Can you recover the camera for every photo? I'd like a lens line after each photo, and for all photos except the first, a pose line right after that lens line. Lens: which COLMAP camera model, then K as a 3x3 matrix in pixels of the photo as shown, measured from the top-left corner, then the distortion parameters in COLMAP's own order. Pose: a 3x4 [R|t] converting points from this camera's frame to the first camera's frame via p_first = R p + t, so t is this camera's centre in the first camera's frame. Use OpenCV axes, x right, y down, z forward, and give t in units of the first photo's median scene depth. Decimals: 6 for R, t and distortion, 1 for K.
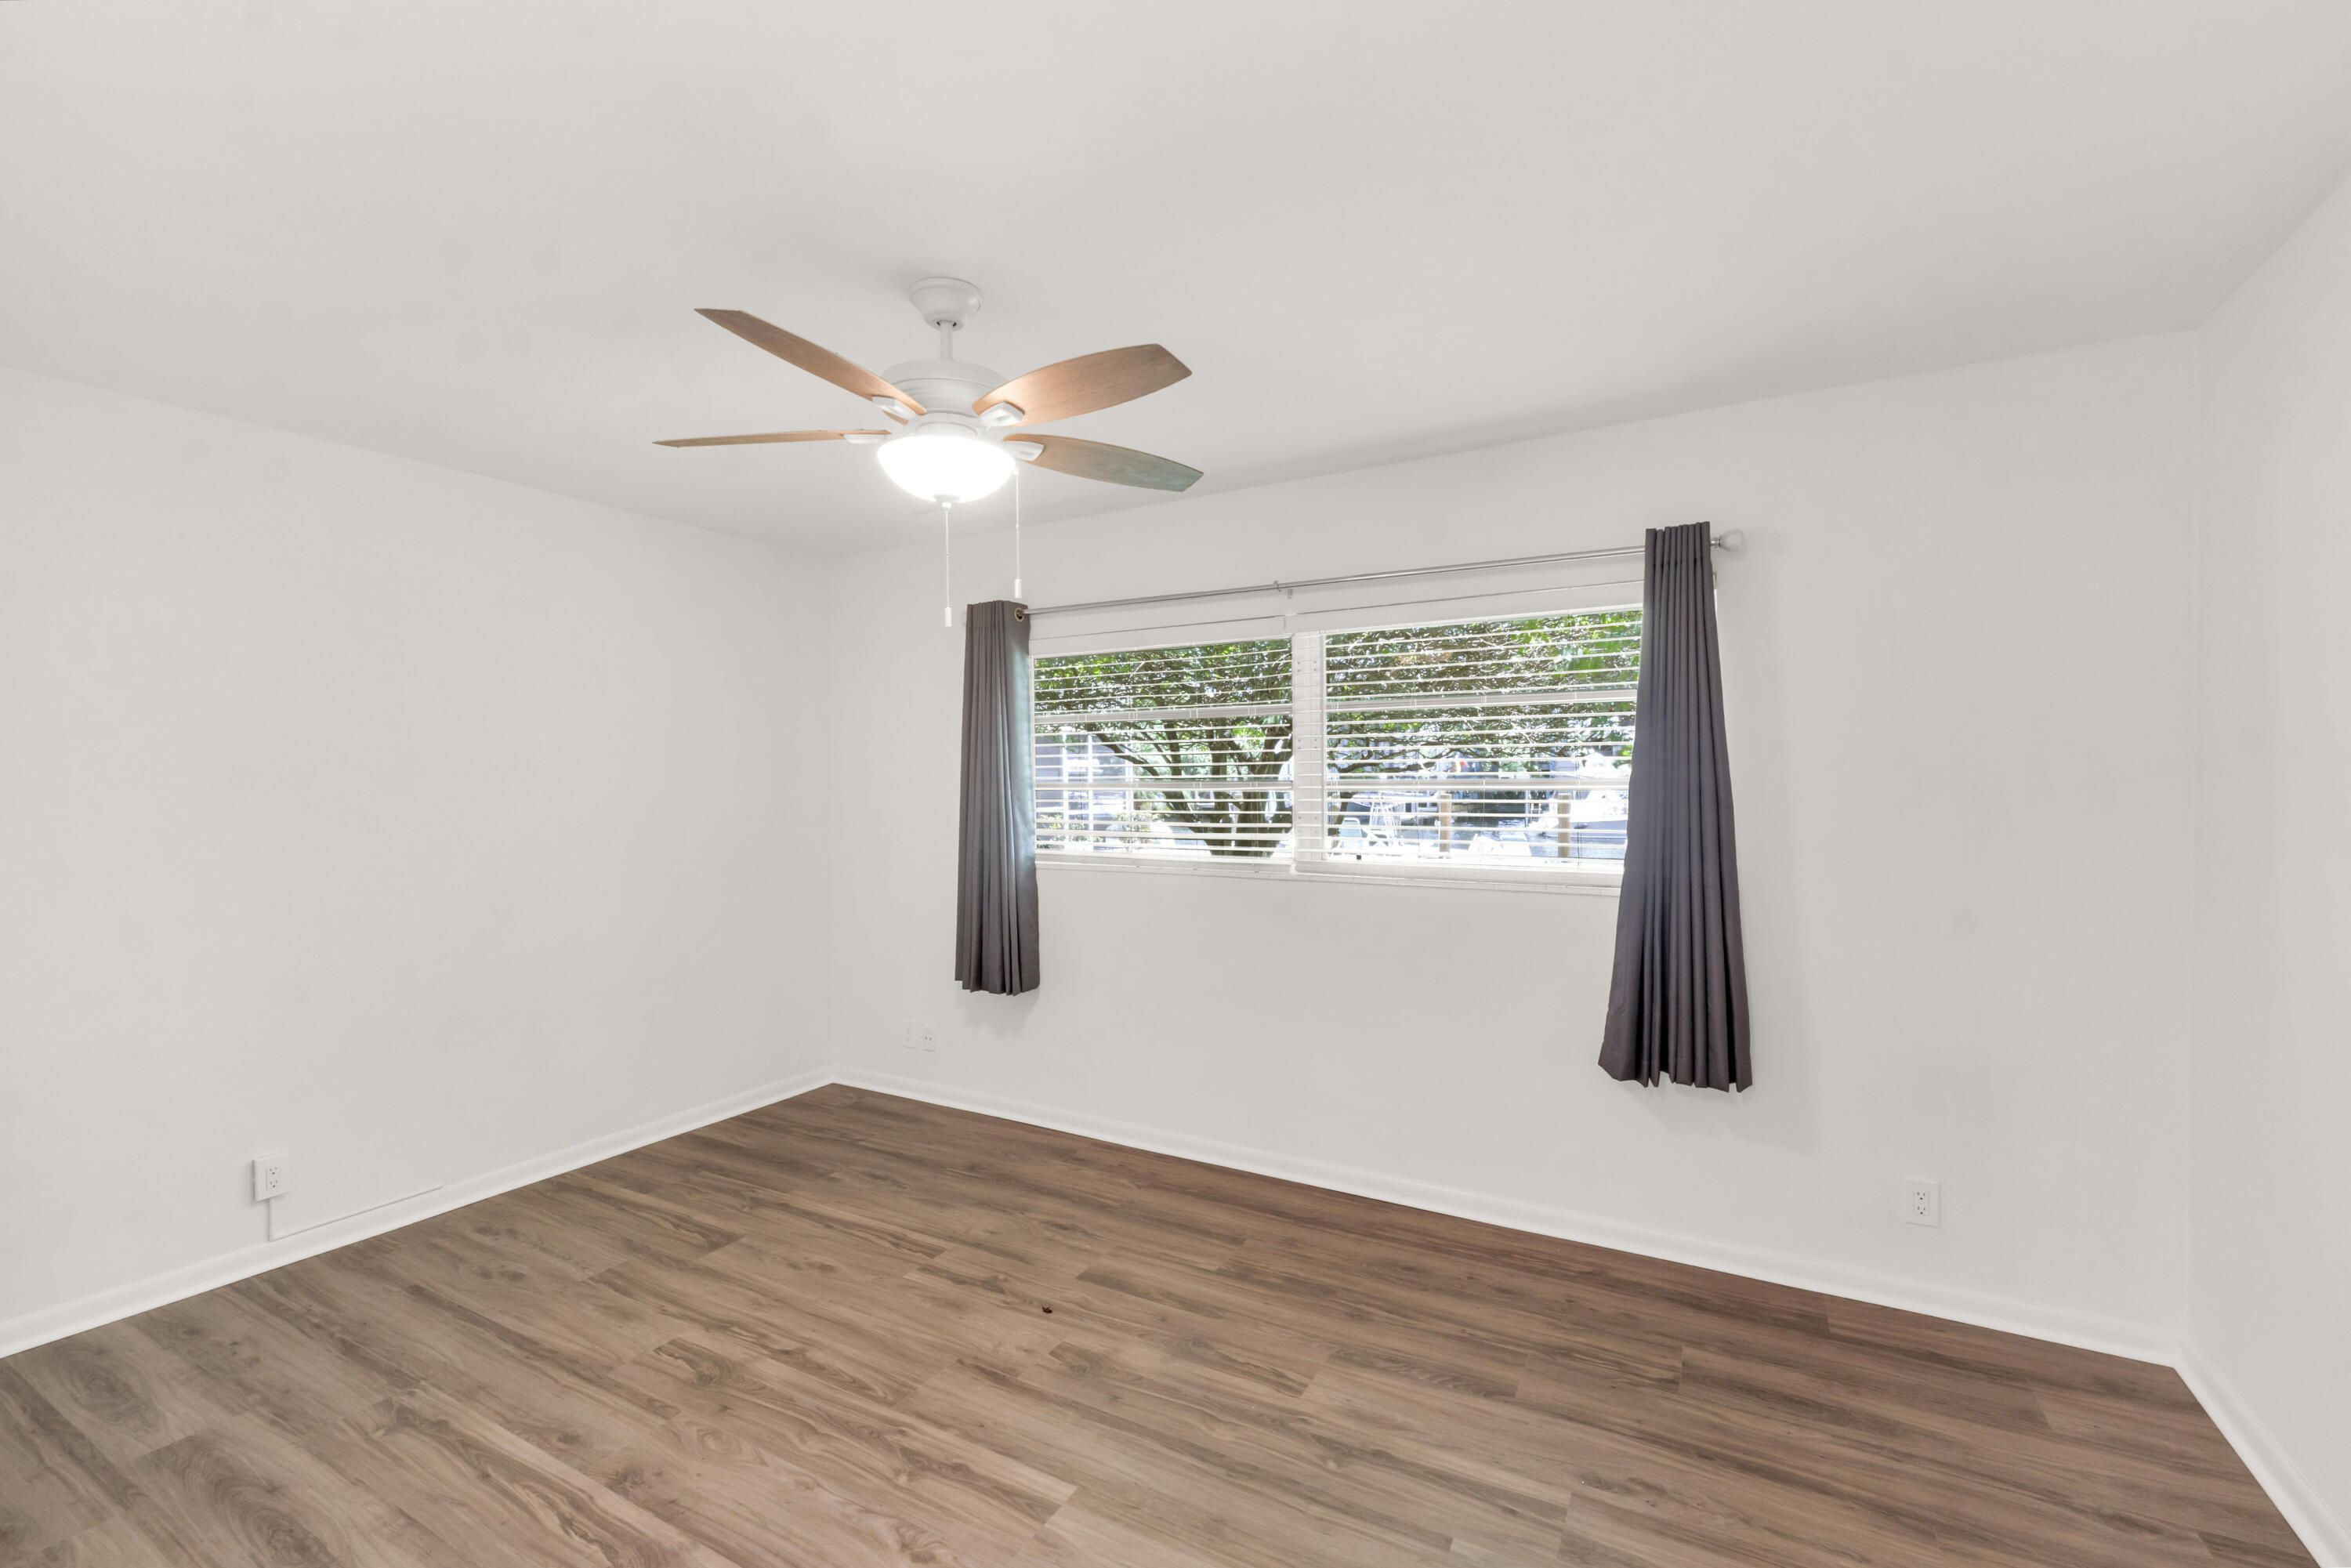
lens RADIAL K [[996.1, 0, 1164.6], [0, 996.1, 791.3], [0, 0, 1]] dist [-0.002593, 0.000213]
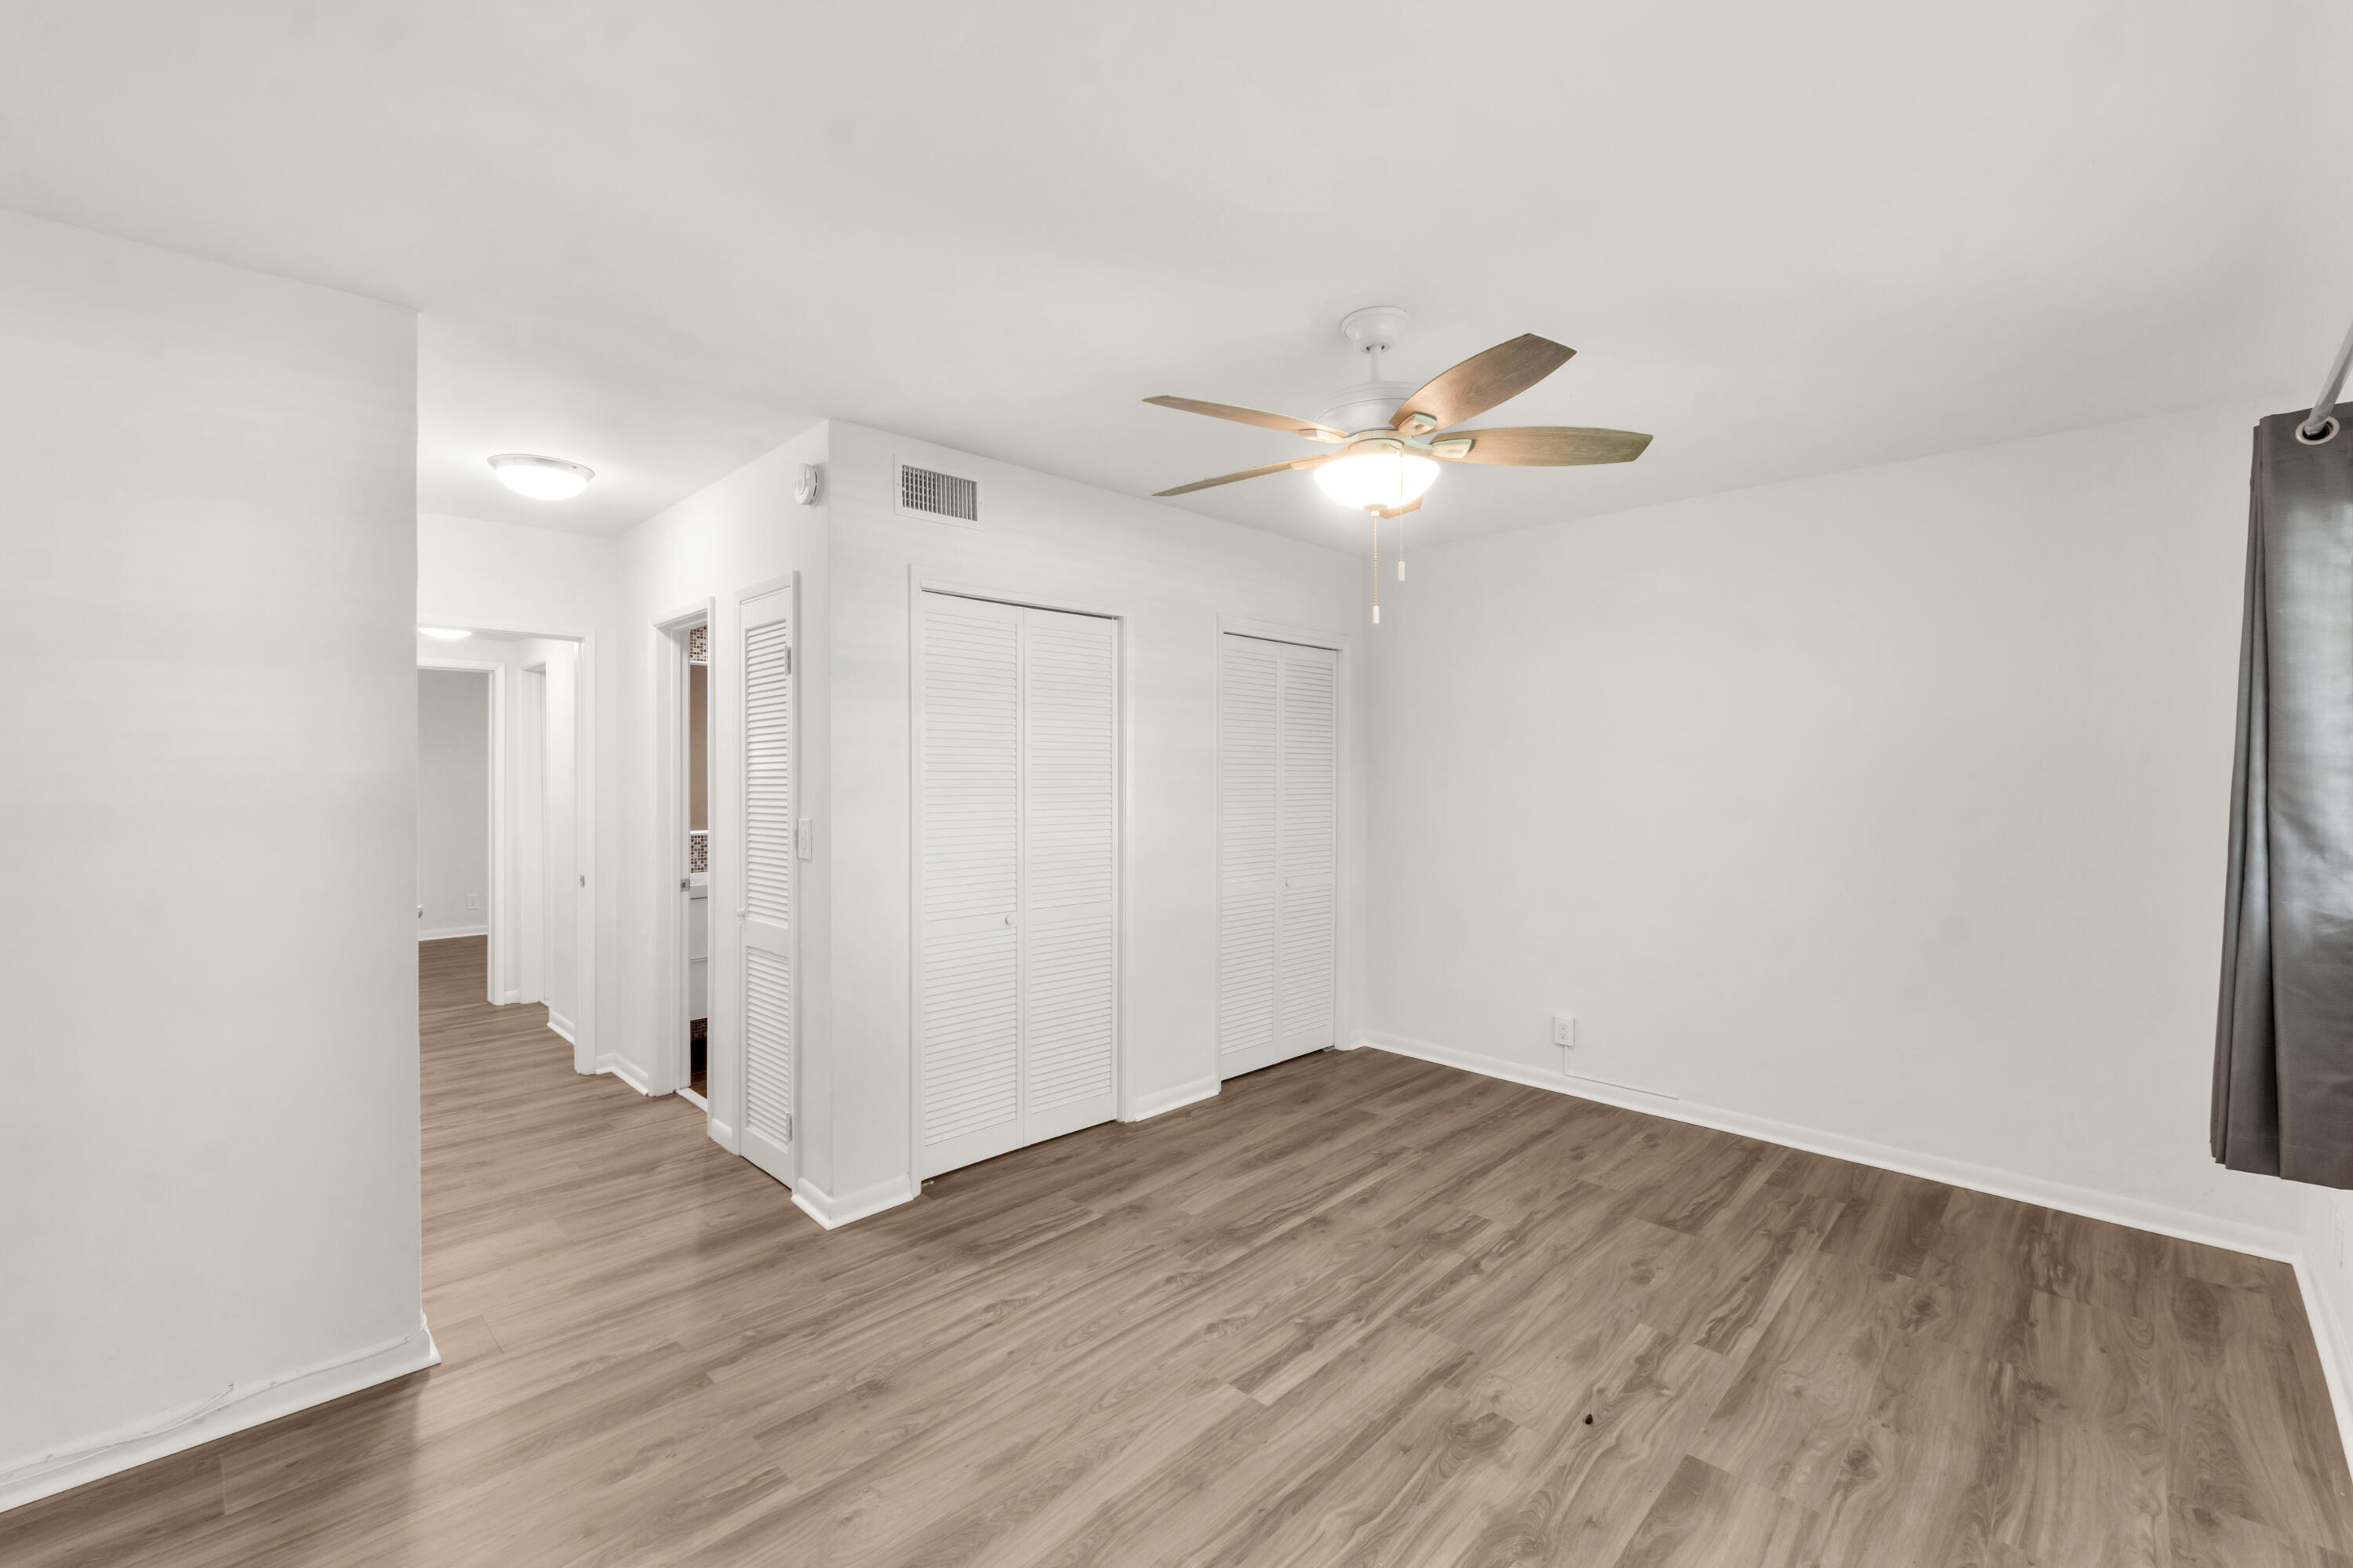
lens RADIAL K [[997.1, 0, 1163.4], [0, 997.1, 779.3], [0, 0, 1]] dist [-0.002593, 0.000213]
pose [[-0.255576, 0.013831, -0.966690, 0.710593], [-0.009891, 0.999808, 0.016920, -0.007642], [0.966738, 0.013886, -0.255390, 0.826688]]
